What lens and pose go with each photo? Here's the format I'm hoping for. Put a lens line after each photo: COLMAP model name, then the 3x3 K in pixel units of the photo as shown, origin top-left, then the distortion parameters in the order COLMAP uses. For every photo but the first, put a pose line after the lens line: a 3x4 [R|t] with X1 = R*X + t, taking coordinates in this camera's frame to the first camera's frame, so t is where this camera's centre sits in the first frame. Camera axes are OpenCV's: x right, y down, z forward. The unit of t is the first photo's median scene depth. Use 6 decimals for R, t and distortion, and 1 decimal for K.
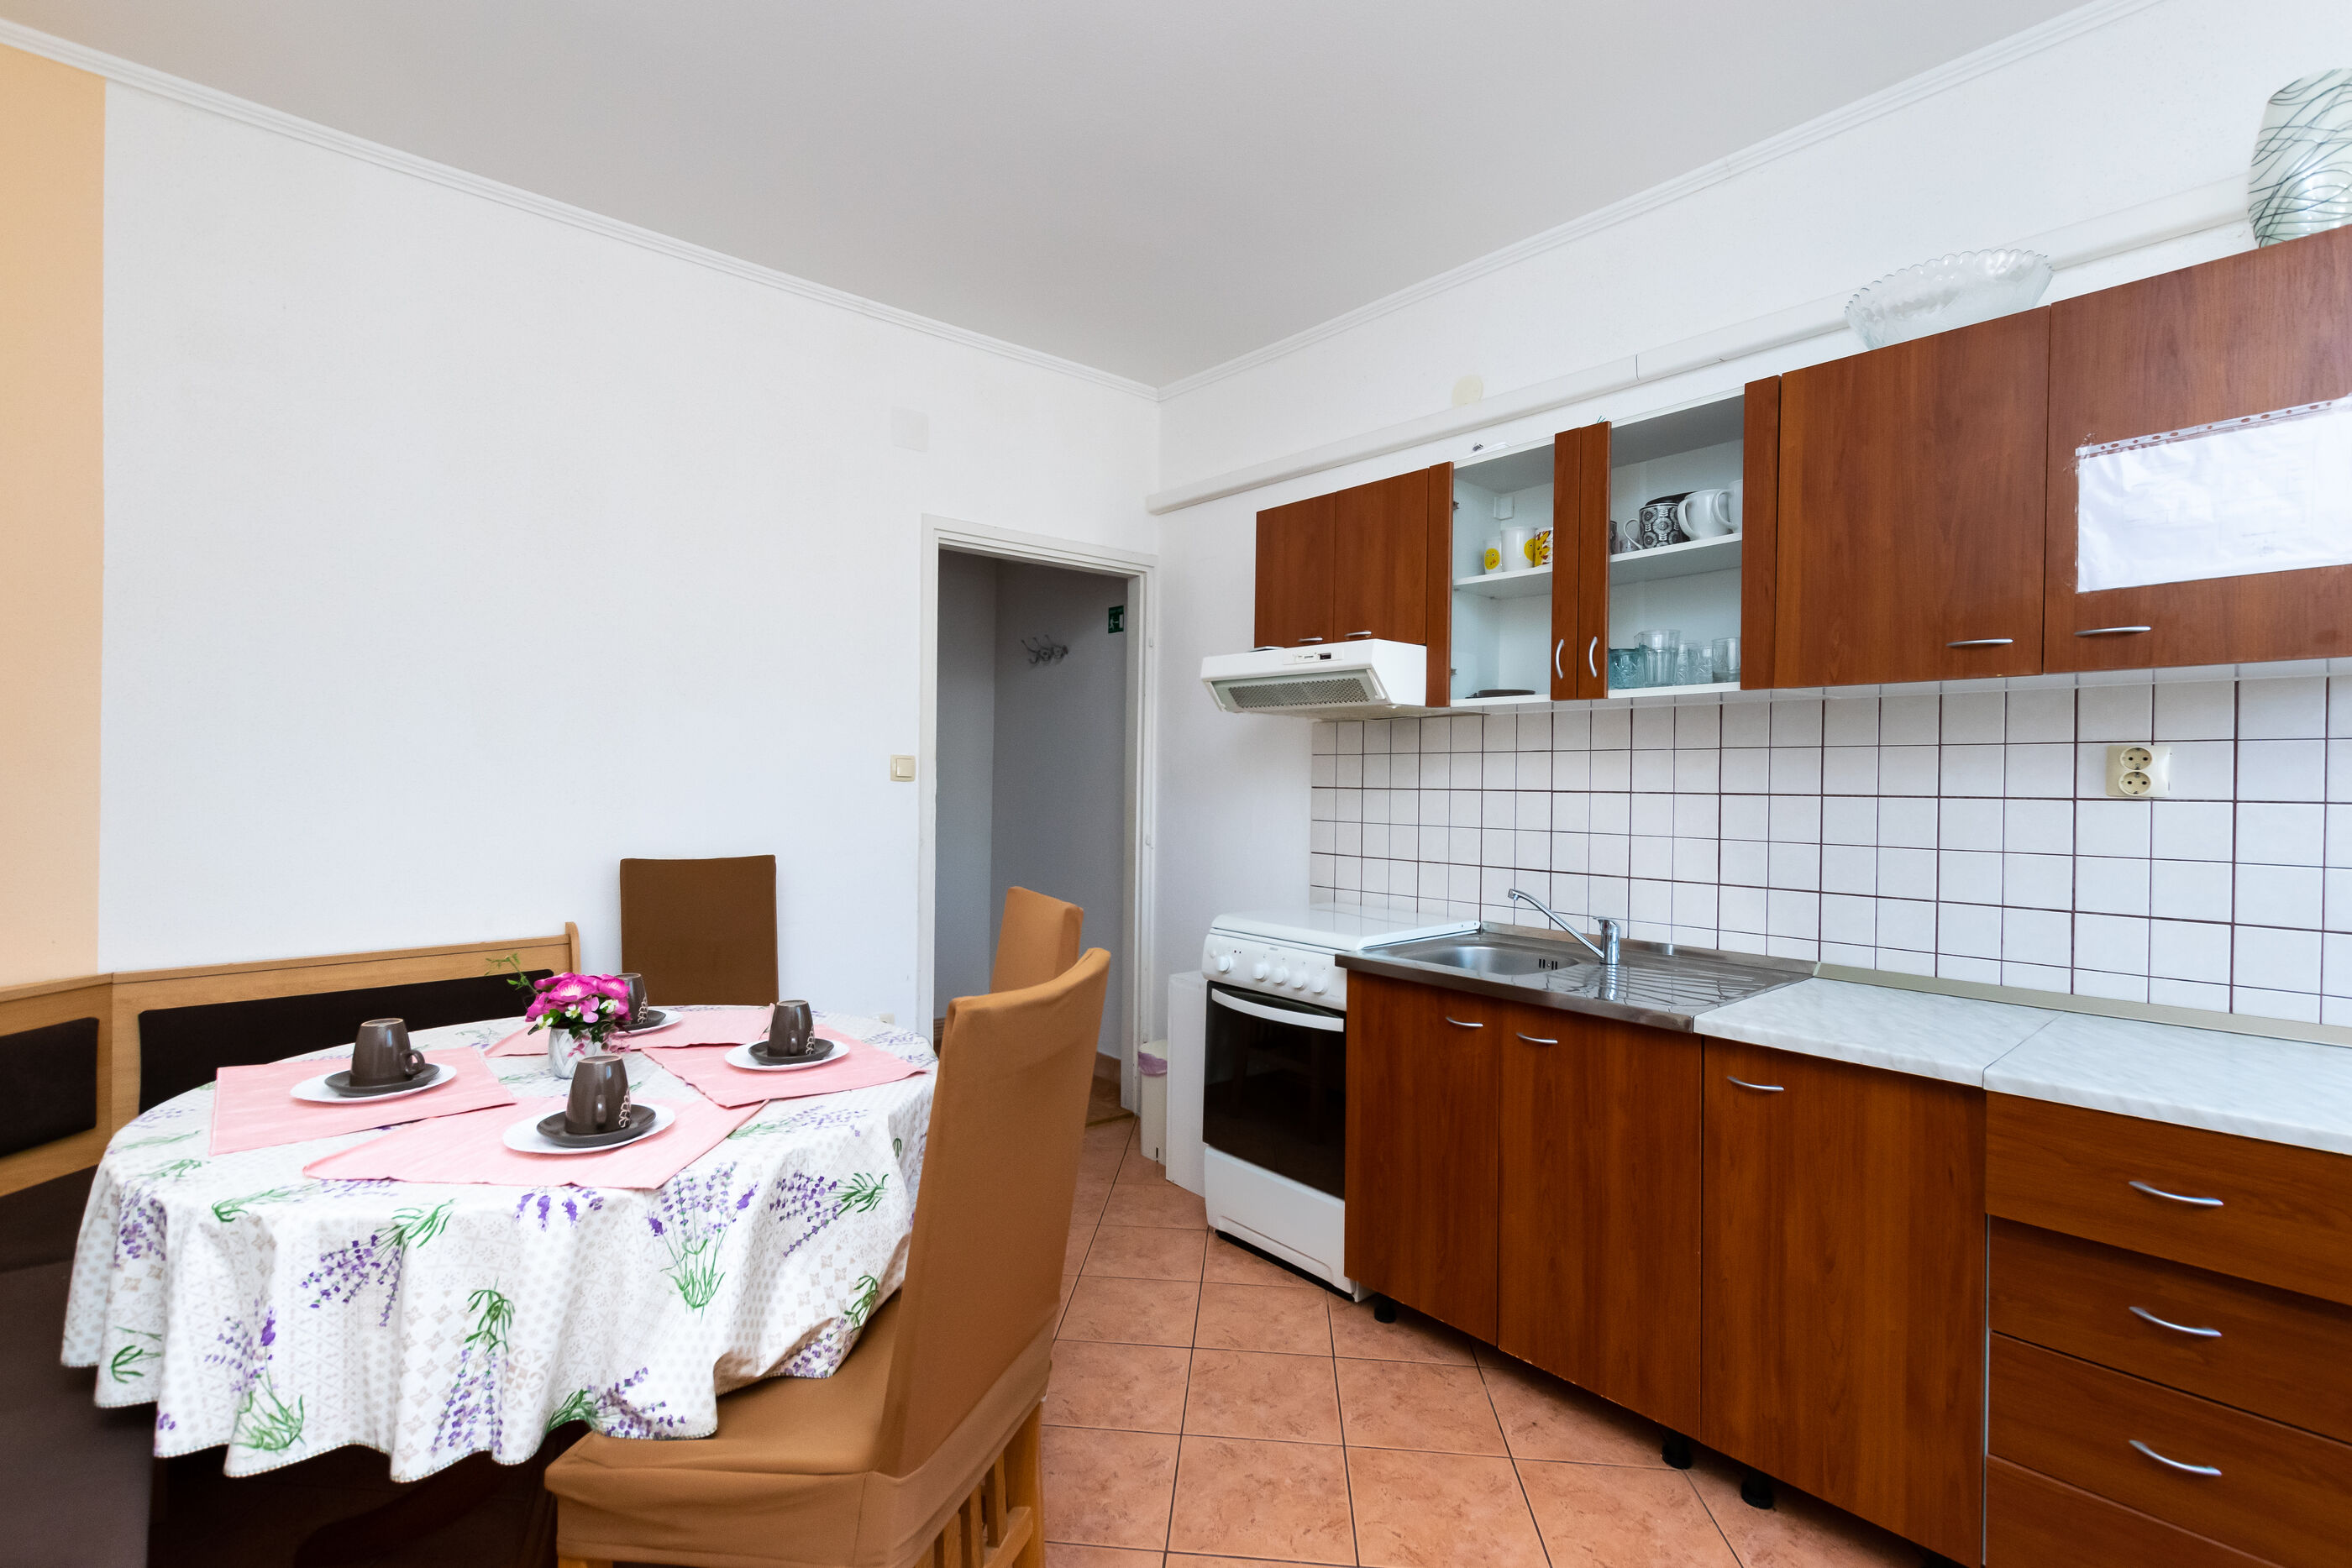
lens RADIAL K [[1053.8, 0, 1176.0], [0, 1053.8, 784.0], [0, 0, 1]] dist [-0.002415, -0.000710]
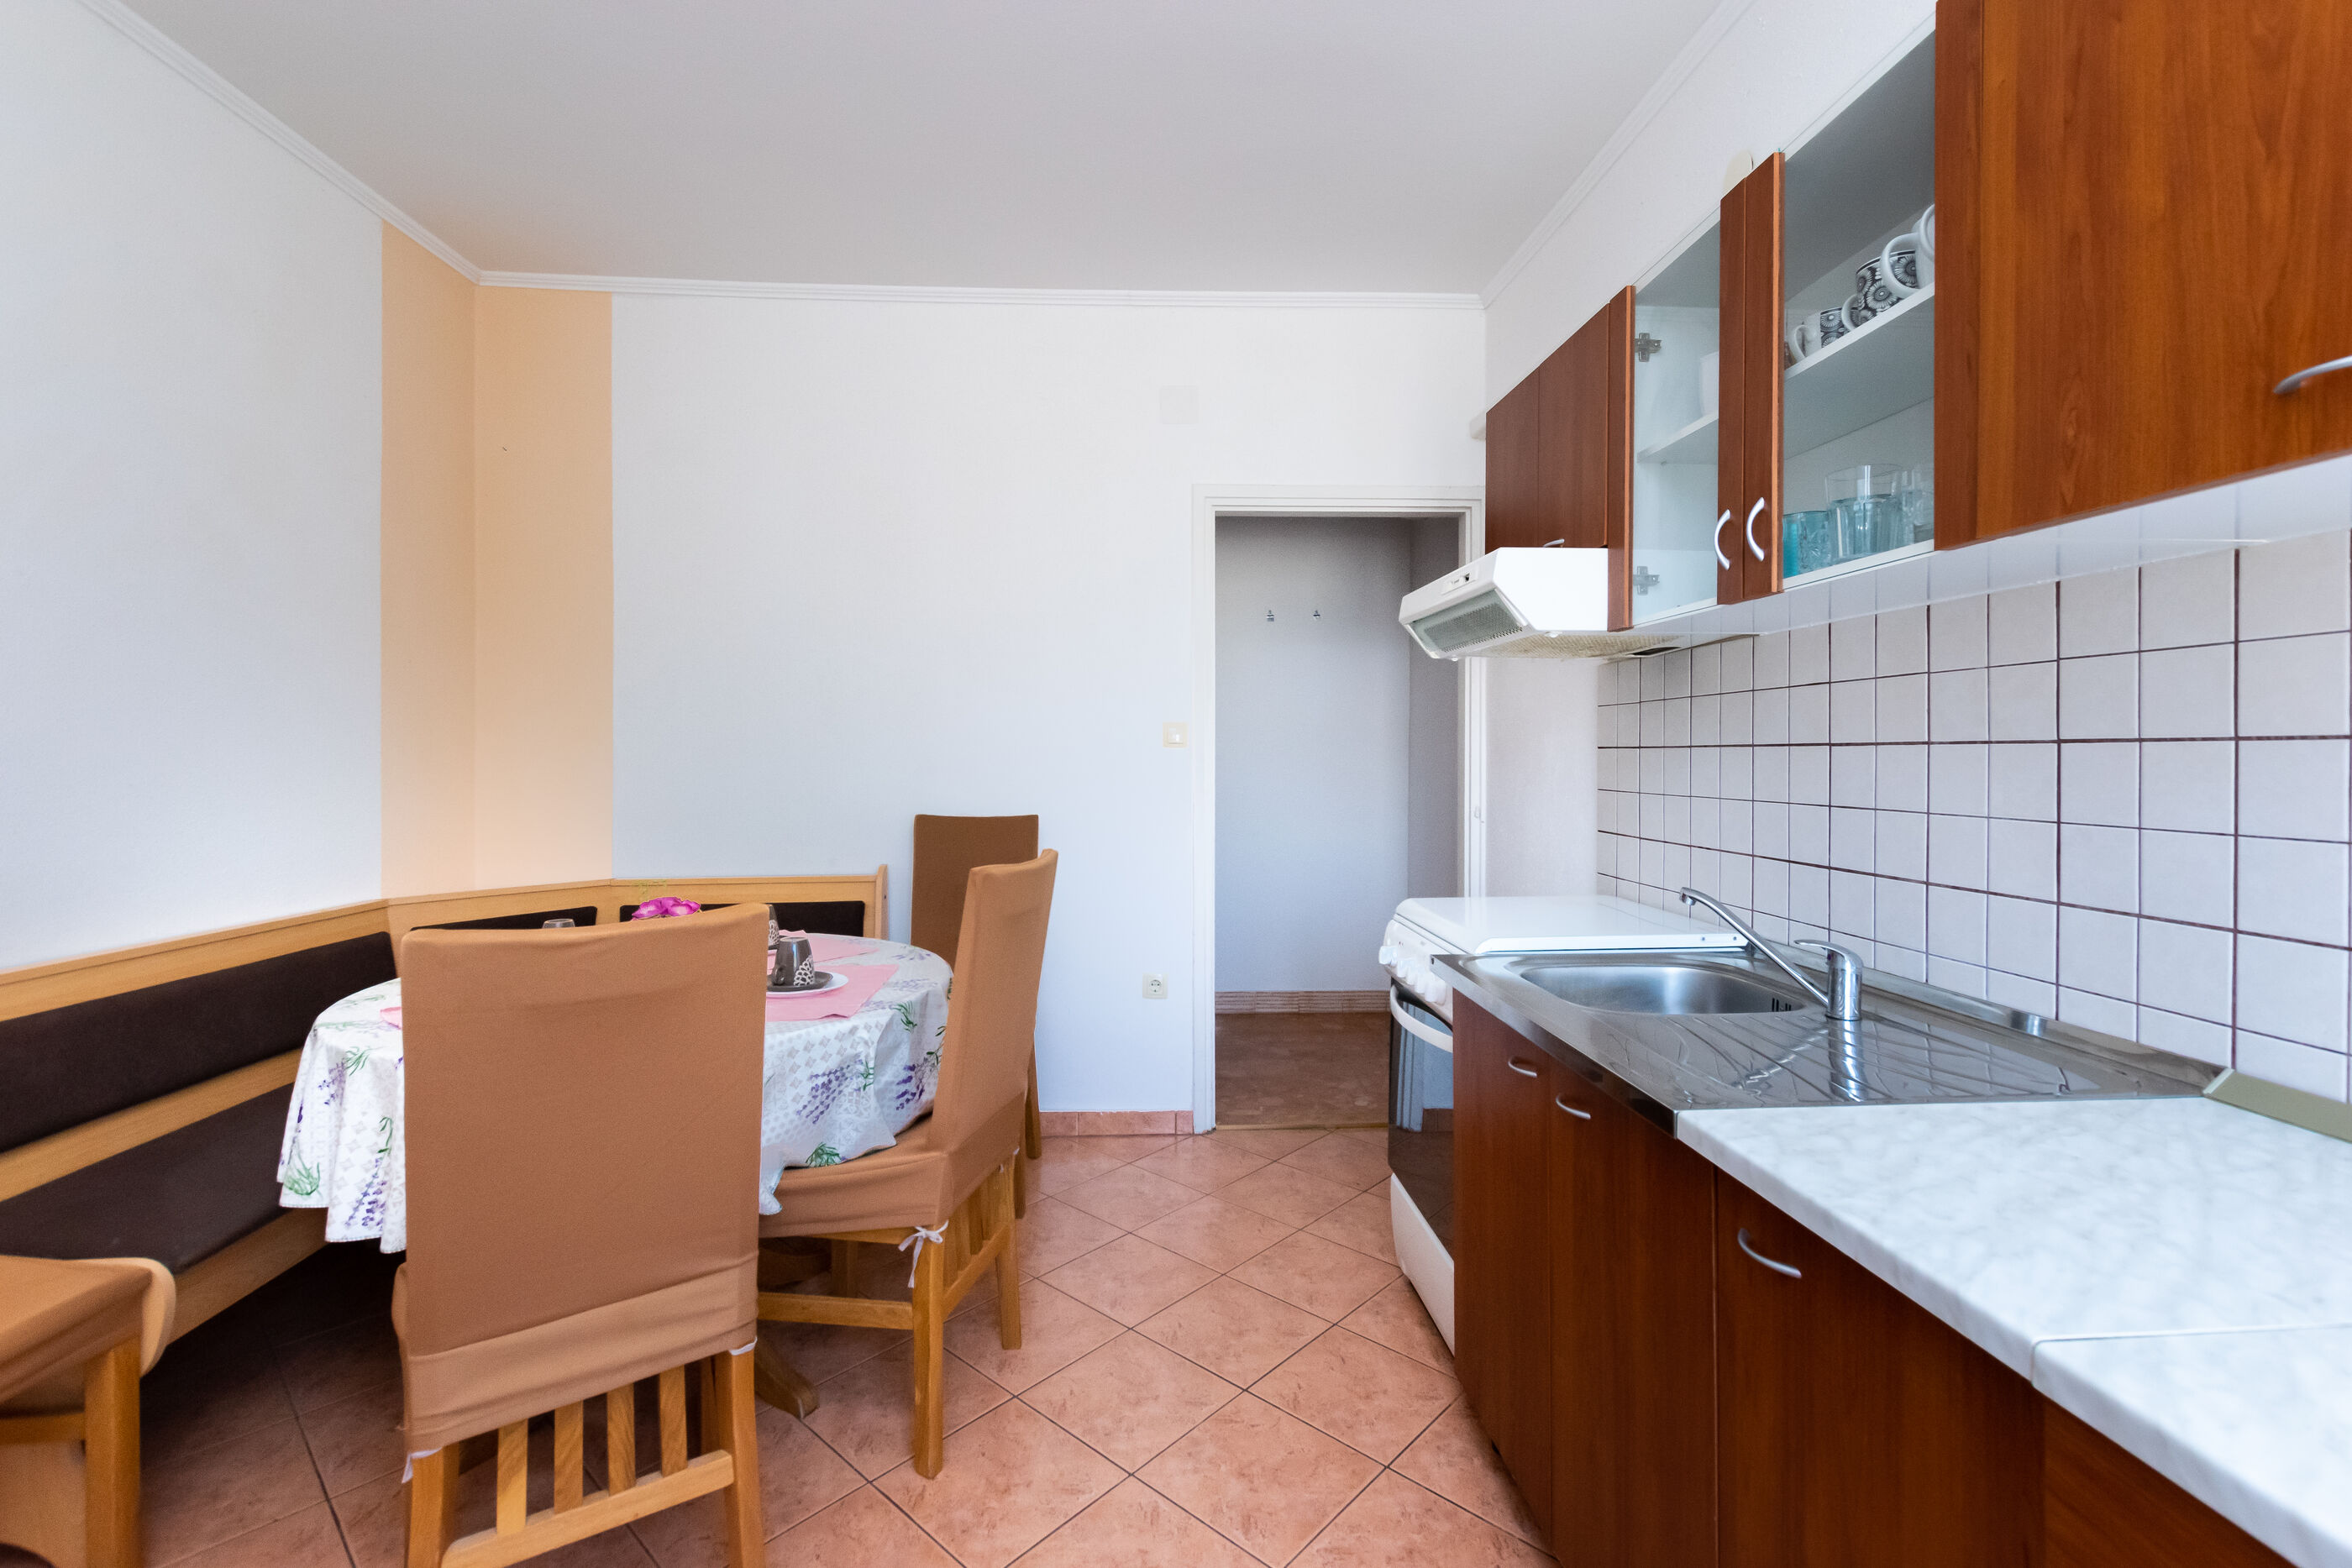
lens RADIAL K [[1025.8, 0, 1181.2], [0, 1025.8, 754.0], [0, 0, 1]] dist [-0.000306, -0.000294]
pose [[0.795742, -0.011923, -0.605519, 0.545945], [0.007659, 0.999924, -0.009623, 0.020283], [0.605588, 0.003020, 0.795773, 0.325078]]
